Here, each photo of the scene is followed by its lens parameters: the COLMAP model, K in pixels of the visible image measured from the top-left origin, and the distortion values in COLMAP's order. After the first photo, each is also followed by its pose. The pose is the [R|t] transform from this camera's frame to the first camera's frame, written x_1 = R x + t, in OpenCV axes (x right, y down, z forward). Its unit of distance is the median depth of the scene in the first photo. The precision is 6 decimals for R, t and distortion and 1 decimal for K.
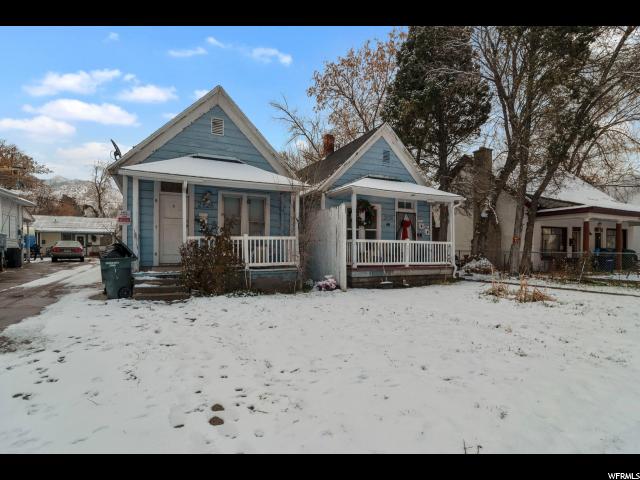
lens RADIAL K [[351.3, 0, 317.0], [0, 351.3, 242.6], [0, 0, 1]] dist [-0.001231, -0.000118]
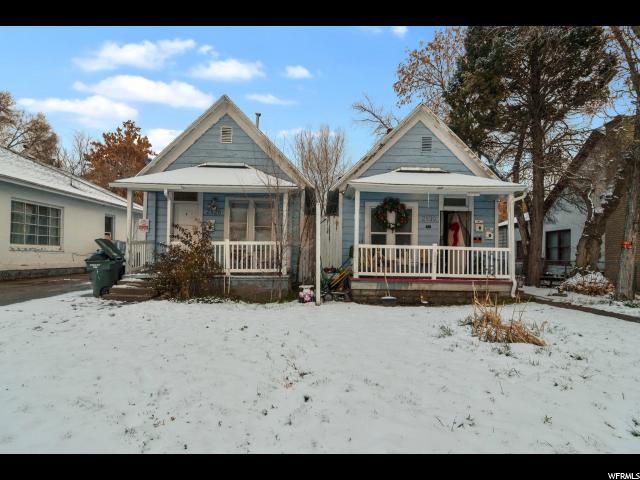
lens RADIAL K [[351.3, 0, 317.9], [0, 351.3, 240.5], [0, 0, 1]] dist [-0.001231, -0.000118]
pose [[0.907661, -0.009935, -0.419587, 0.364255], [-0.003802, 0.999484, -0.031892, 0.008421], [0.419687, 0.030543, 0.907155, 0.183481]]
